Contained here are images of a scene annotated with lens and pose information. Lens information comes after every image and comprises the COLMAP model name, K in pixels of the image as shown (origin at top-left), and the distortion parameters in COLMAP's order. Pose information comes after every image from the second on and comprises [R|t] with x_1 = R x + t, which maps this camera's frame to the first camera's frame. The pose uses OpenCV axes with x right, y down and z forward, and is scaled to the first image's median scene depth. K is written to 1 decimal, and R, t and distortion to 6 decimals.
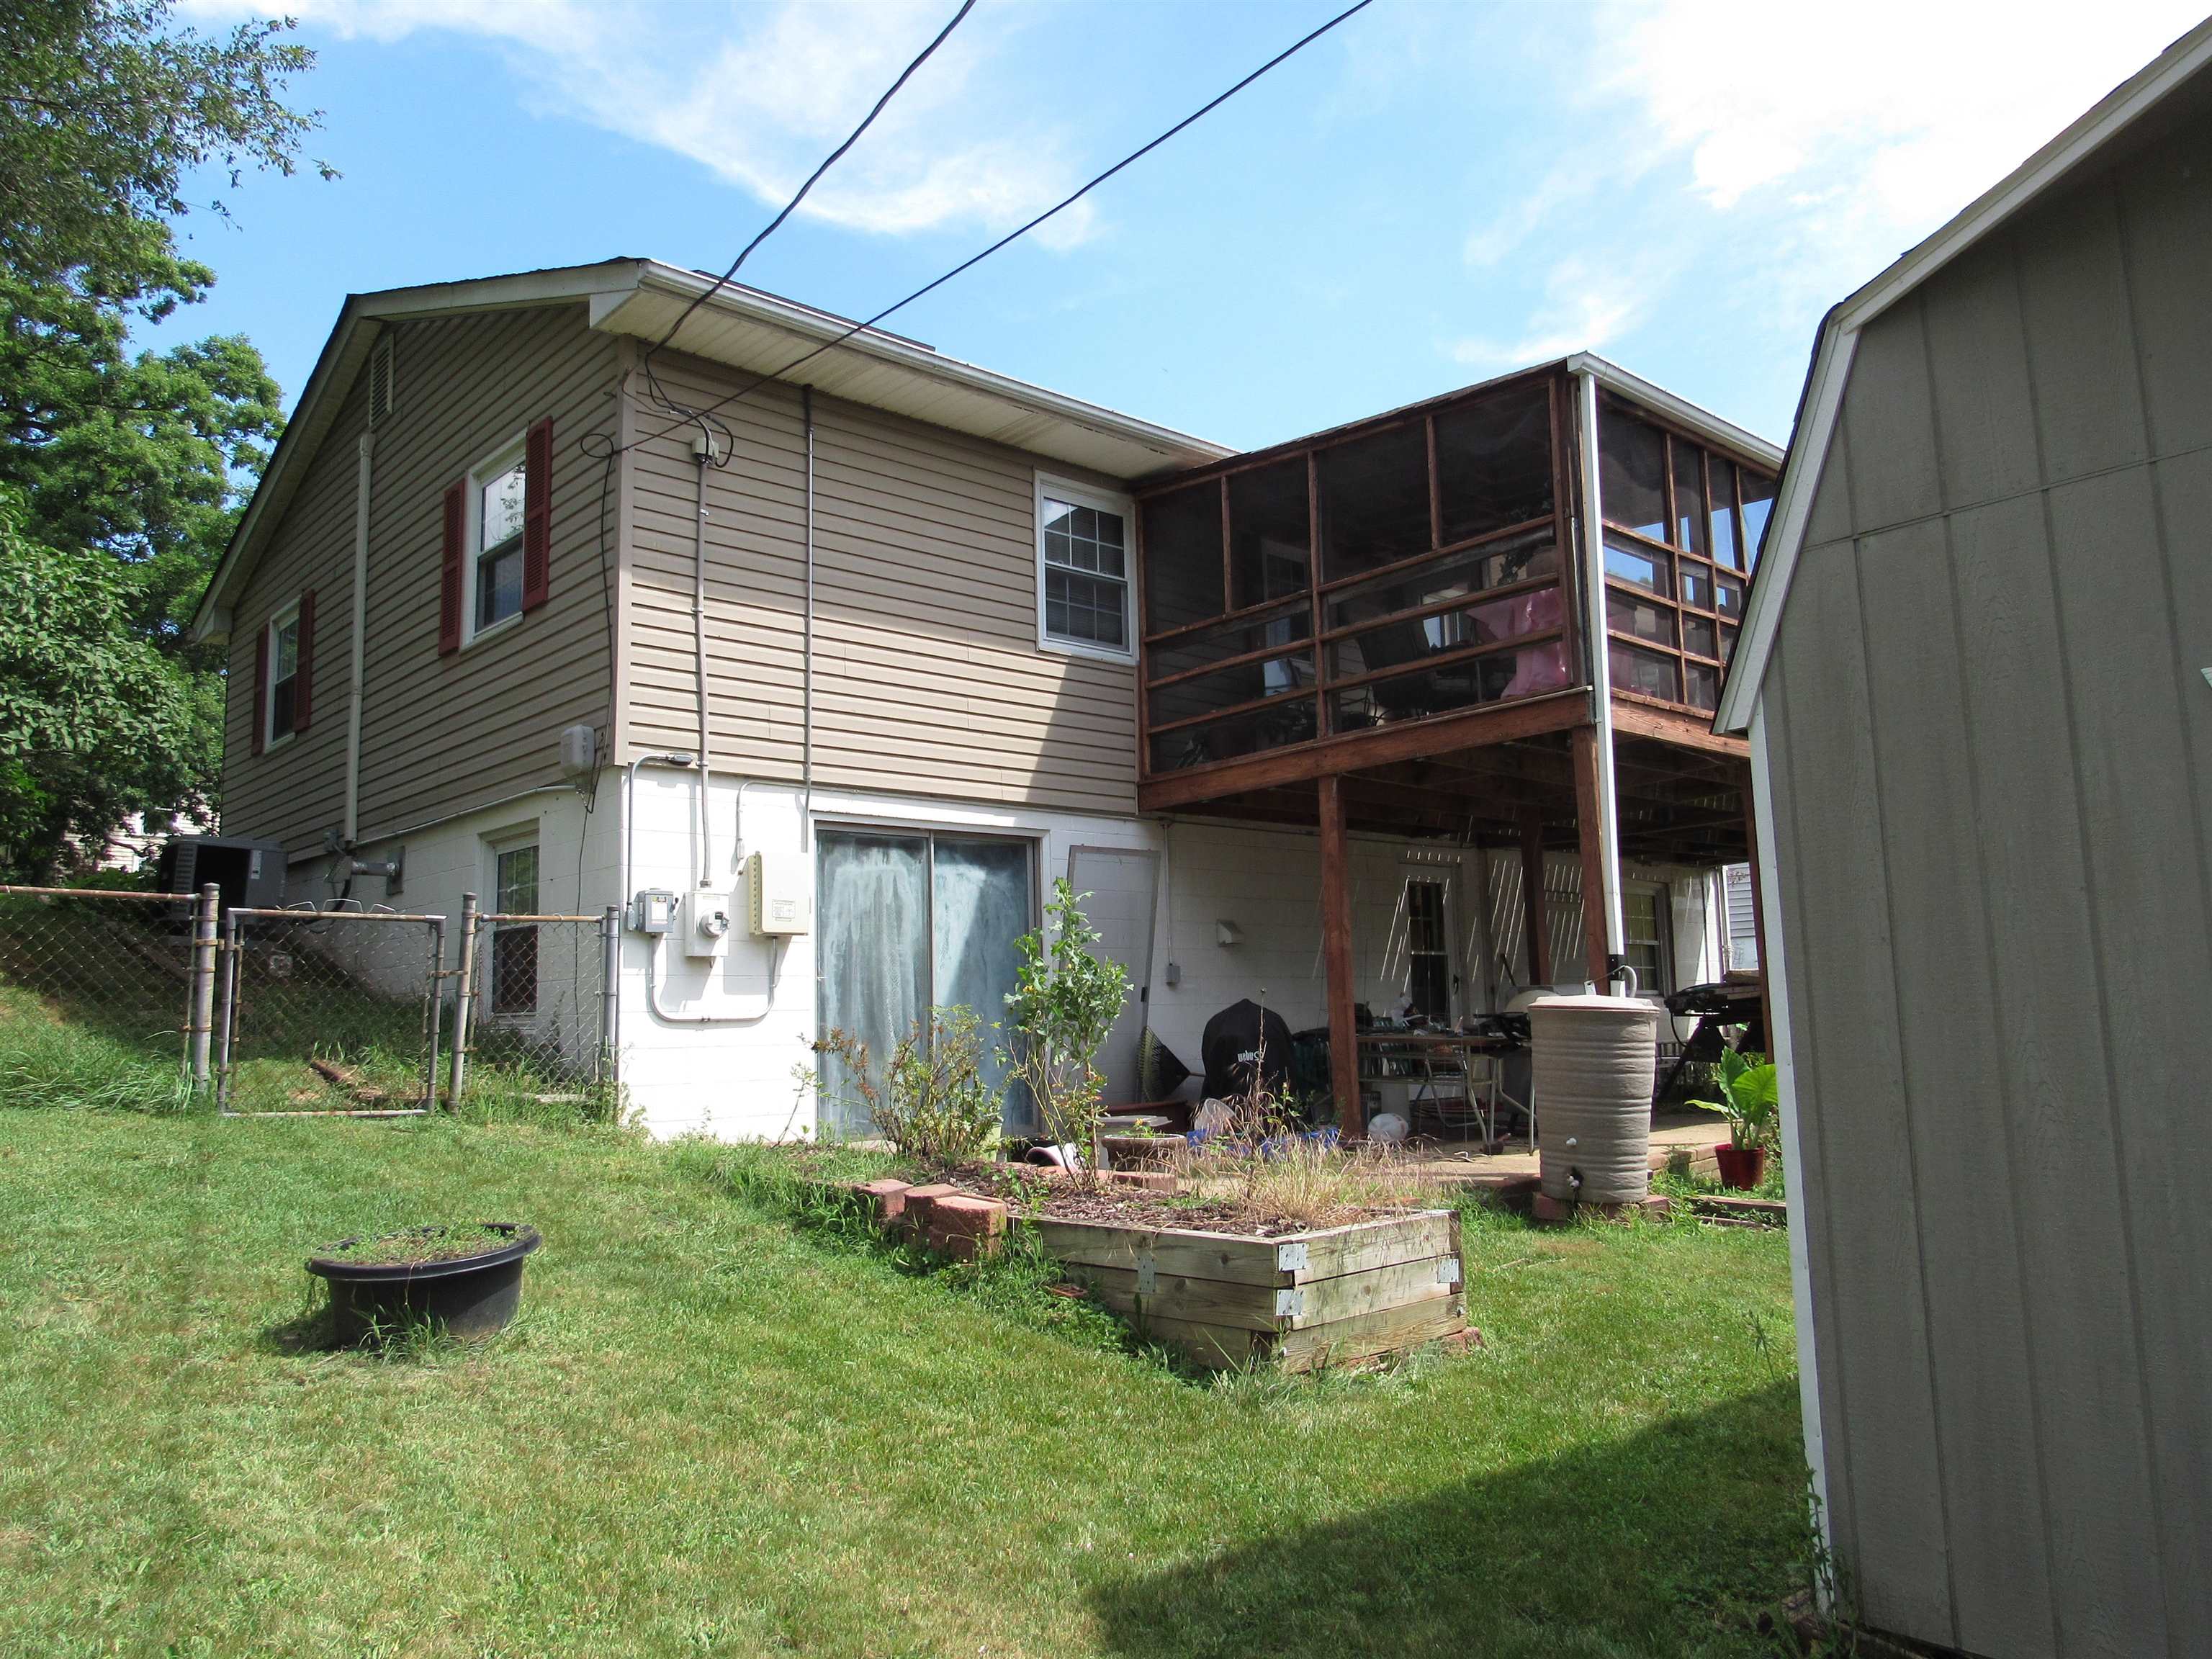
lens RADIAL K [[1582.4, 0, 1104.1], [0, 1582.4, 830.2], [0, 0, 1]] dist [-0.036798, 0.011759]
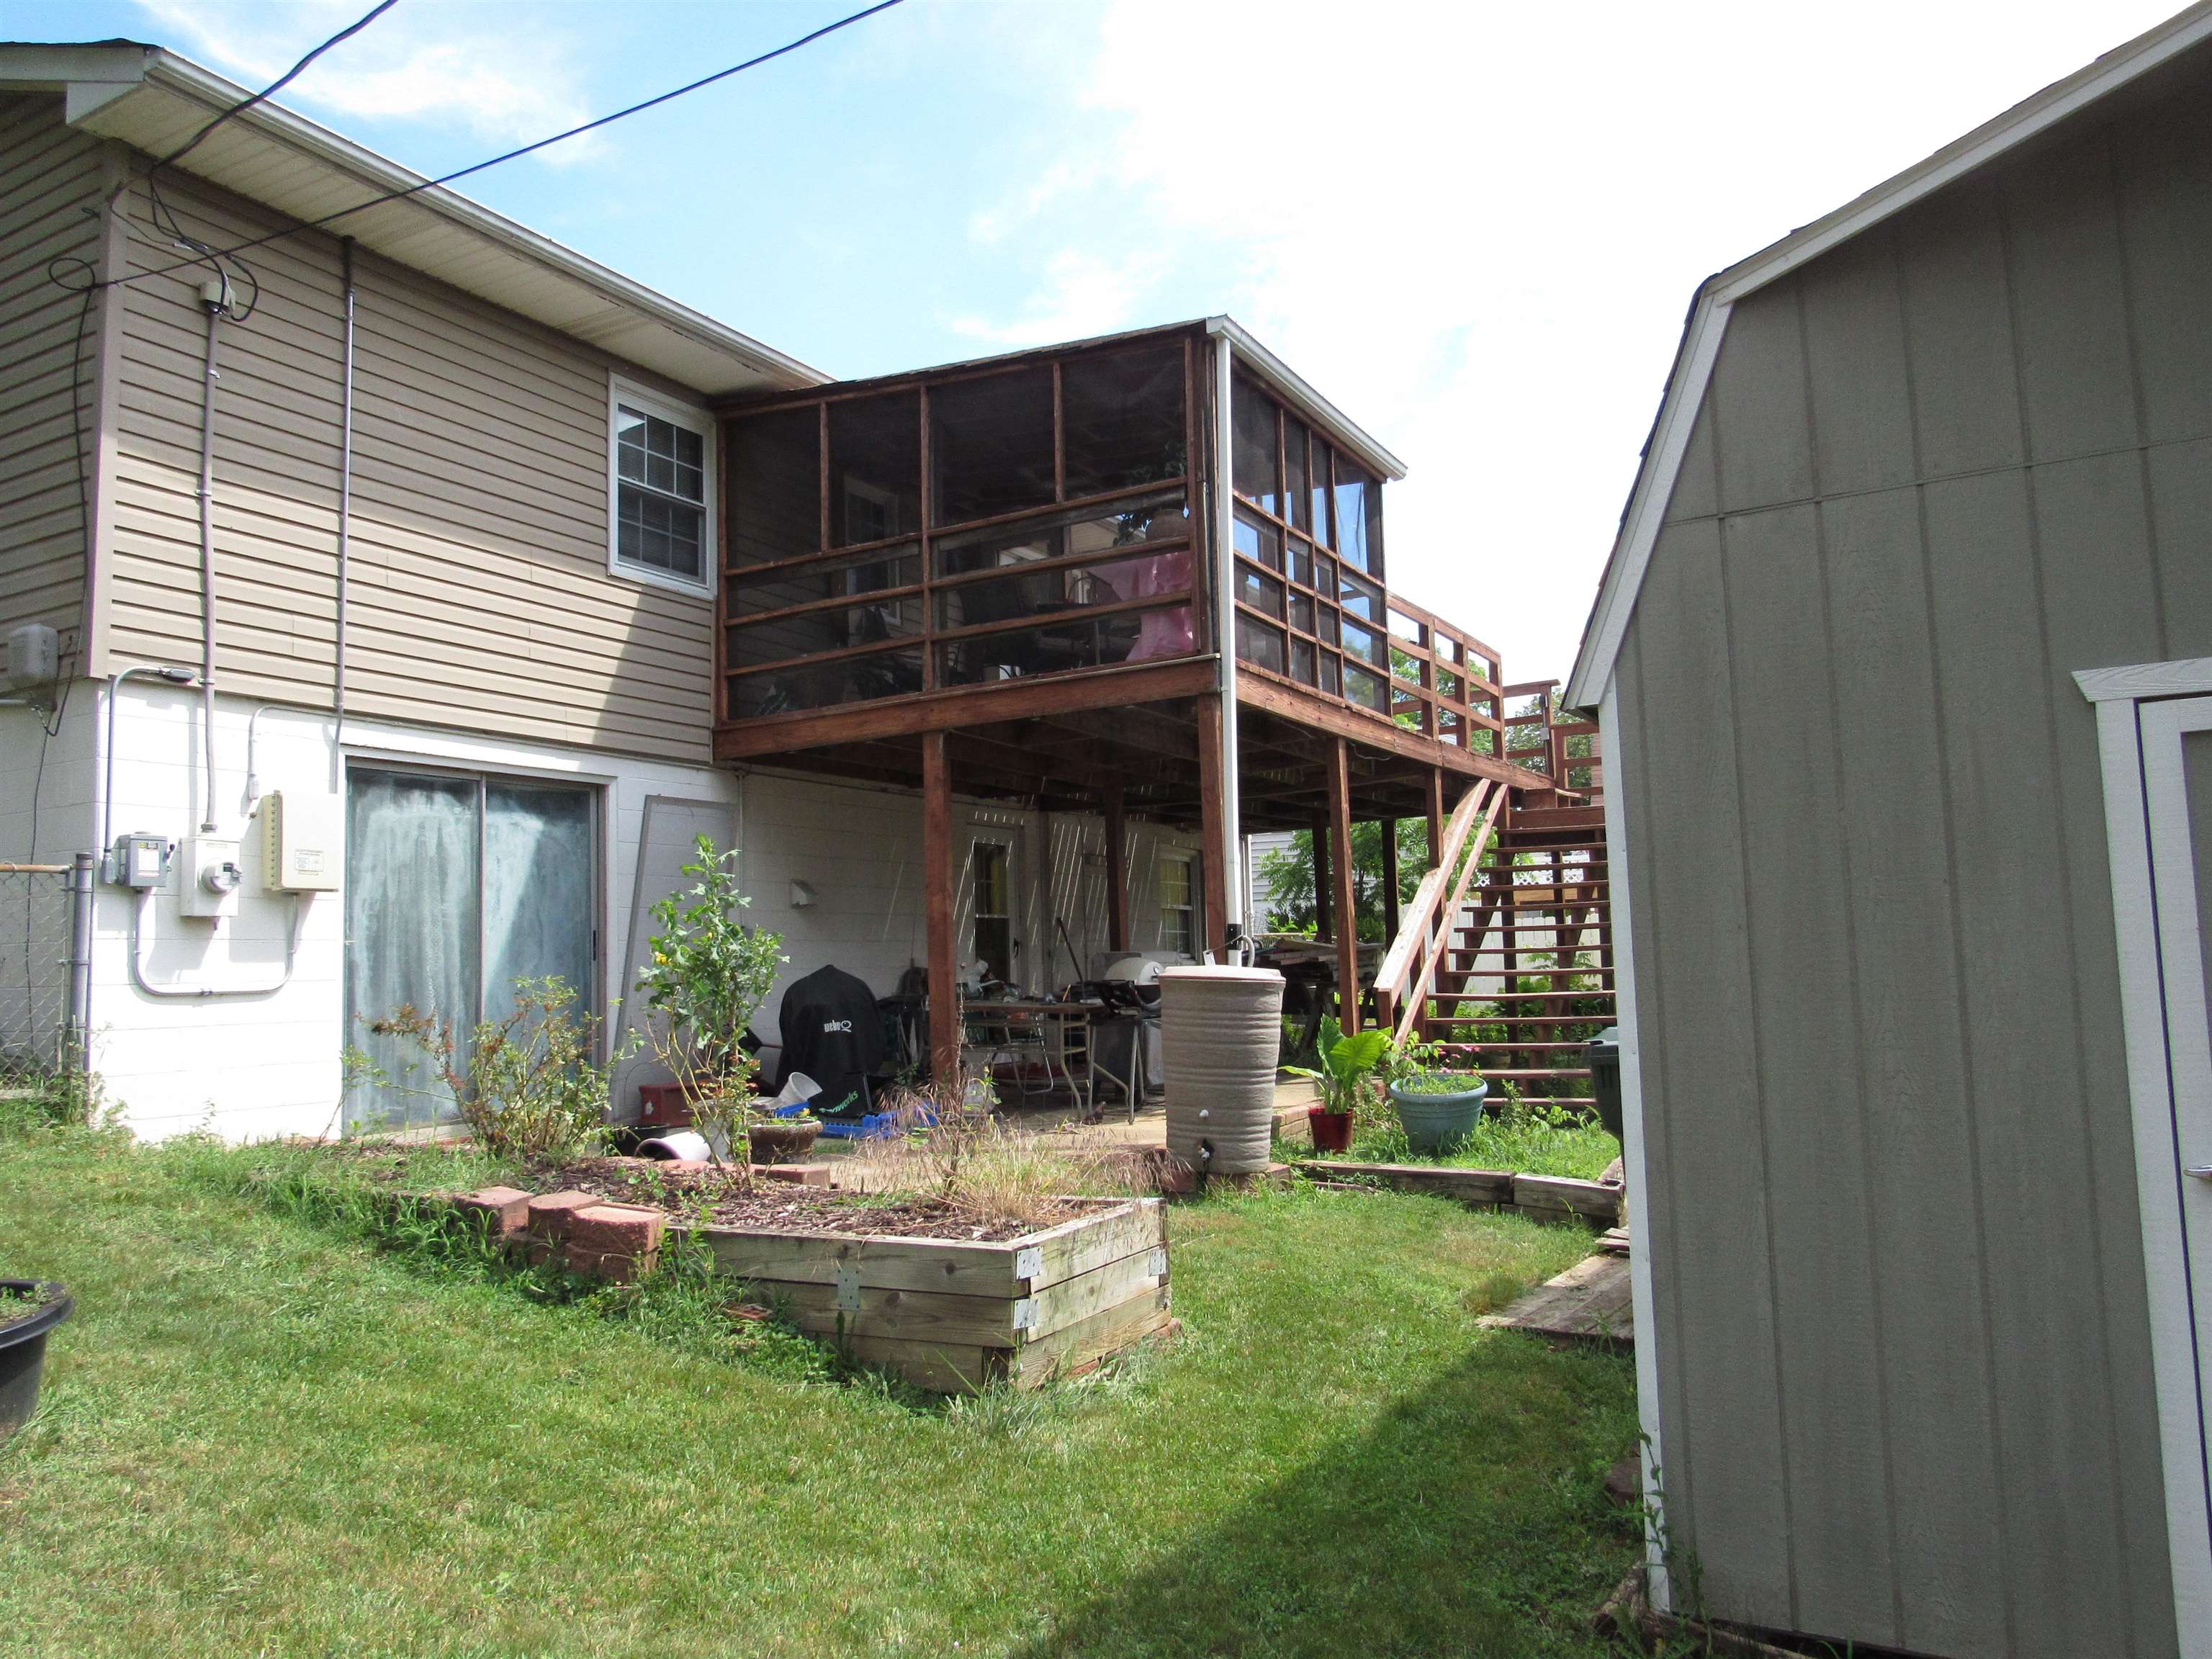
lens RADIAL K [[1582.4, 0, 1109.3], [0, 1582.4, 826.3], [0, 0, 1]] dist [-0.036798, 0.011759]
pose [[0.943240, 0.027482, 0.330973, -0.081668], [-0.035876, 0.999170, 0.019280, 0.000659], [-0.330169, -0.030059, 0.943443, 0.078539]]
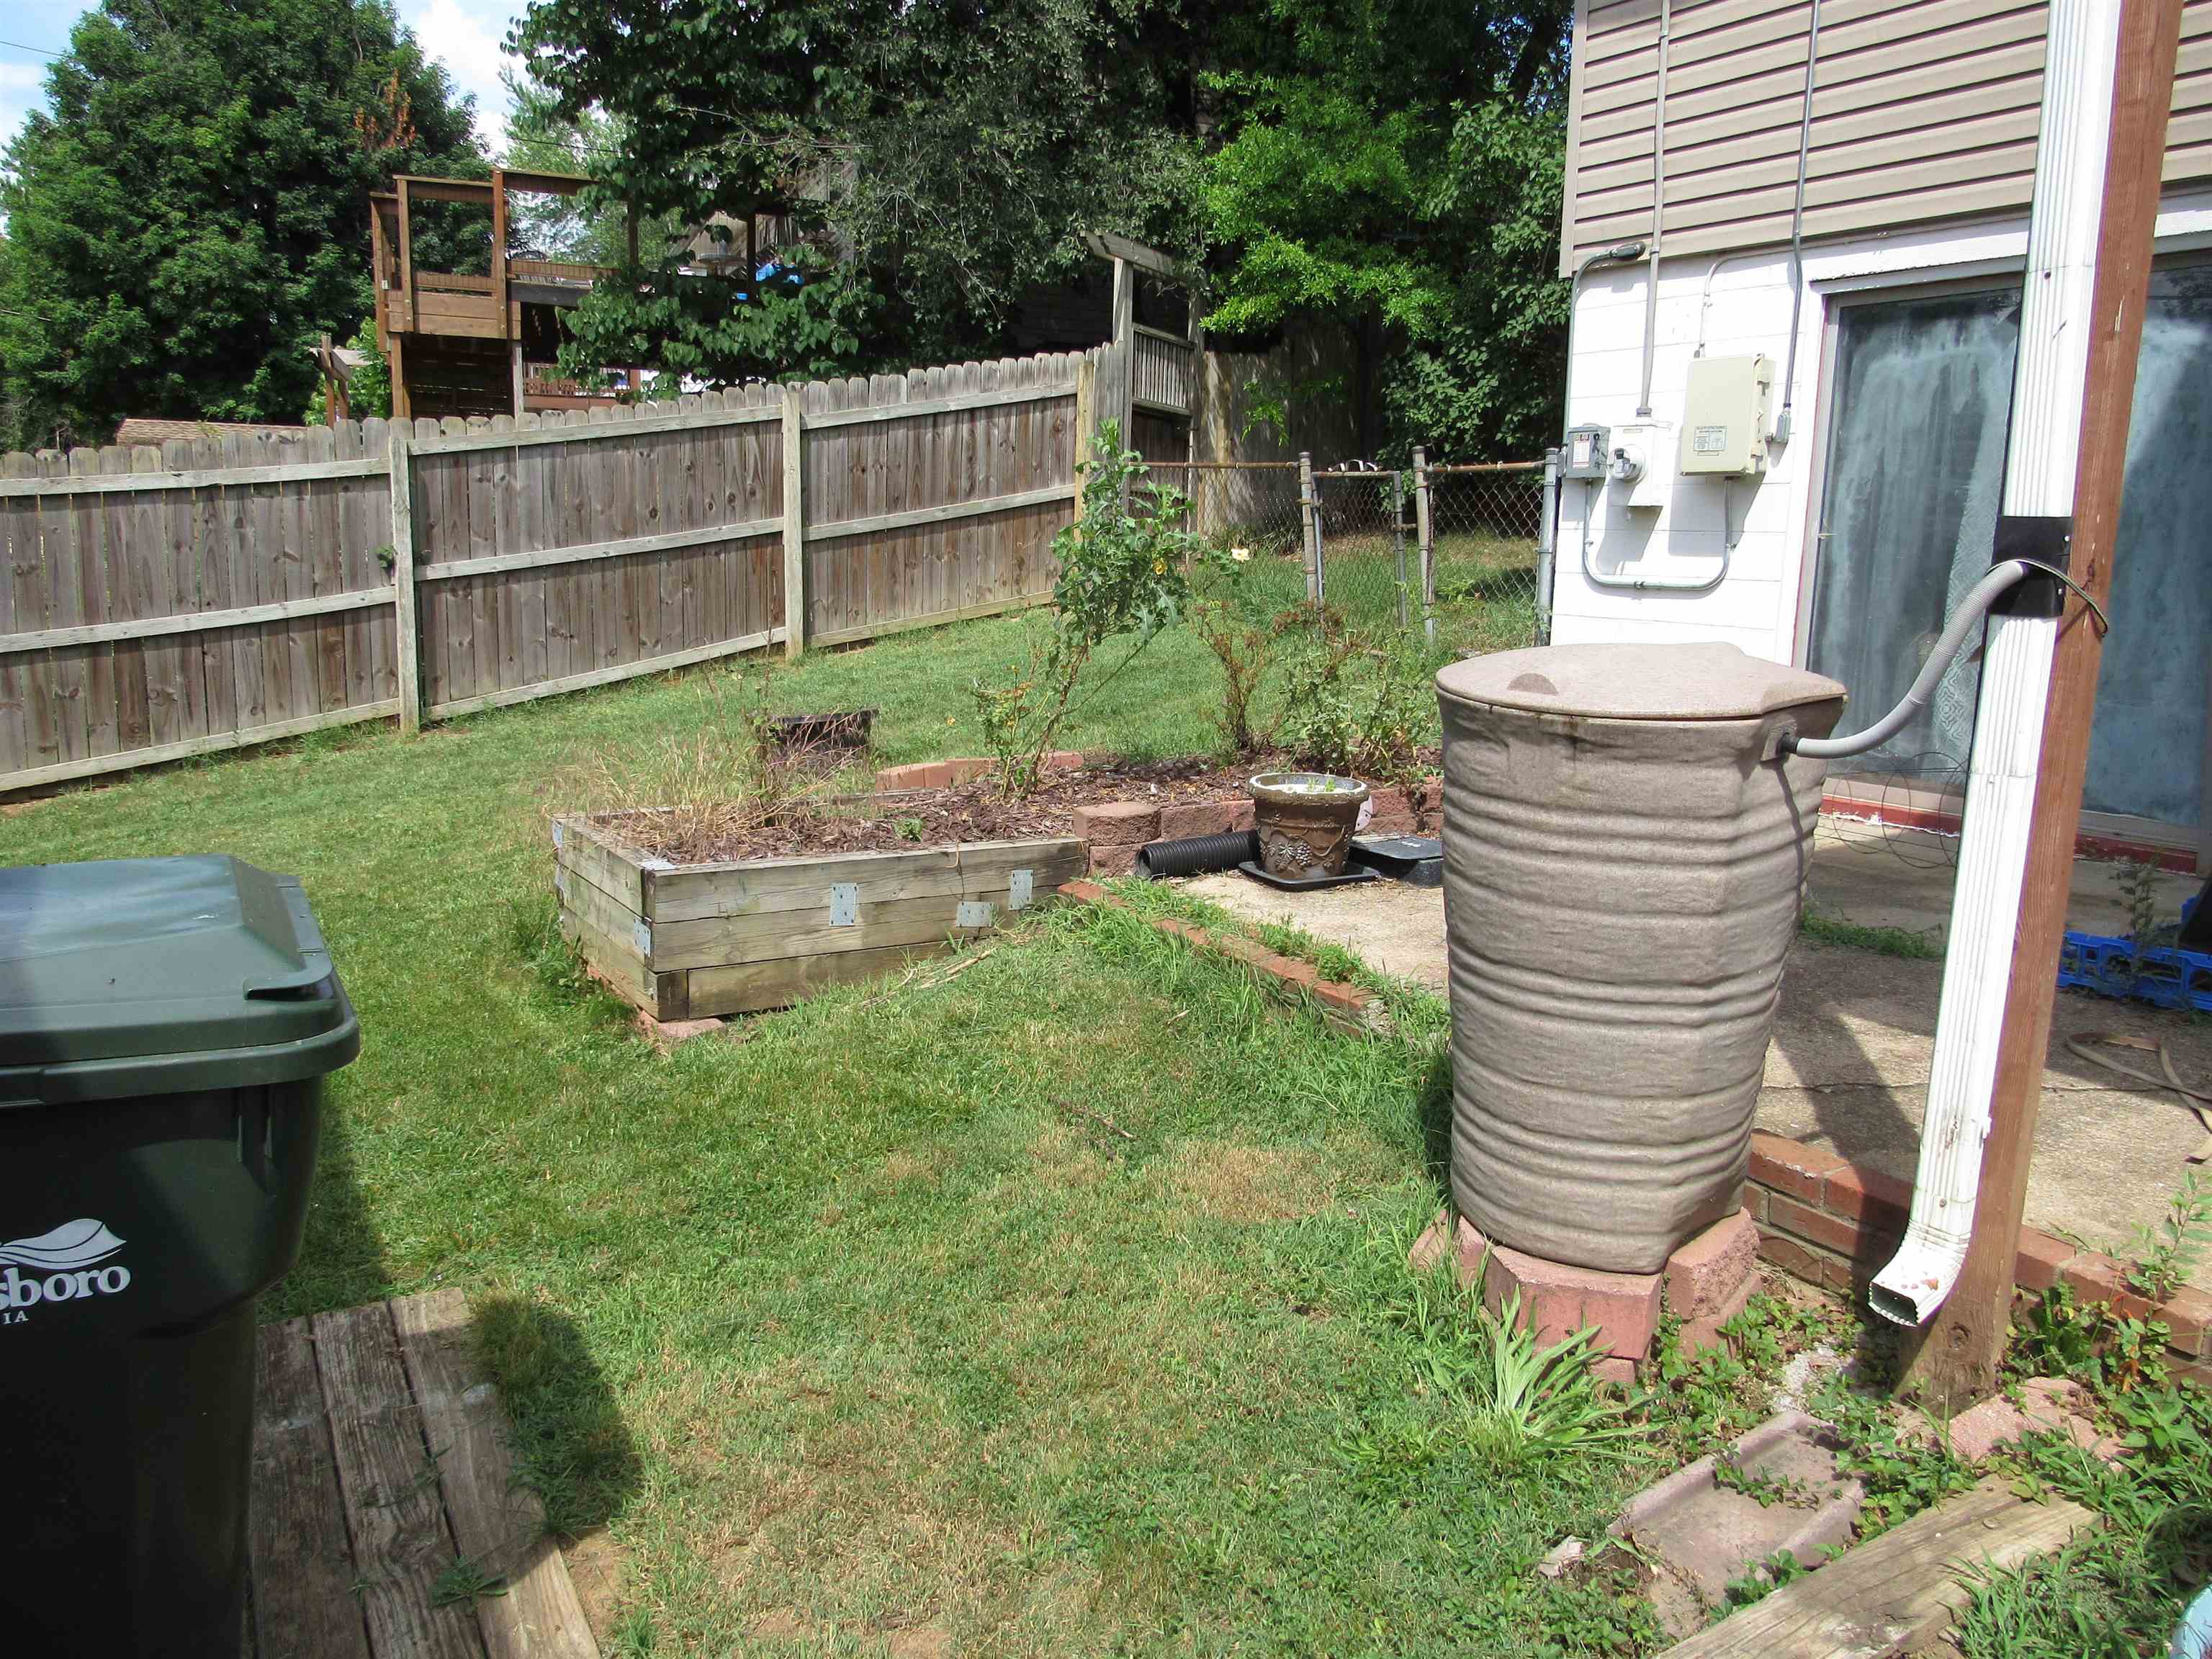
lens RADIAL K [[1582.4, 0, 1106.7], [0, 1582.4, 829.0], [0, 0, 1]] dist [-0.036798, 0.011759]
pose [[-0.124077, 0.200554, -0.971794, 0.591045], [0.106996, 0.976355, 0.187835, 0.062371], [0.986487, -0.080673, -0.142602, 0.849072]]
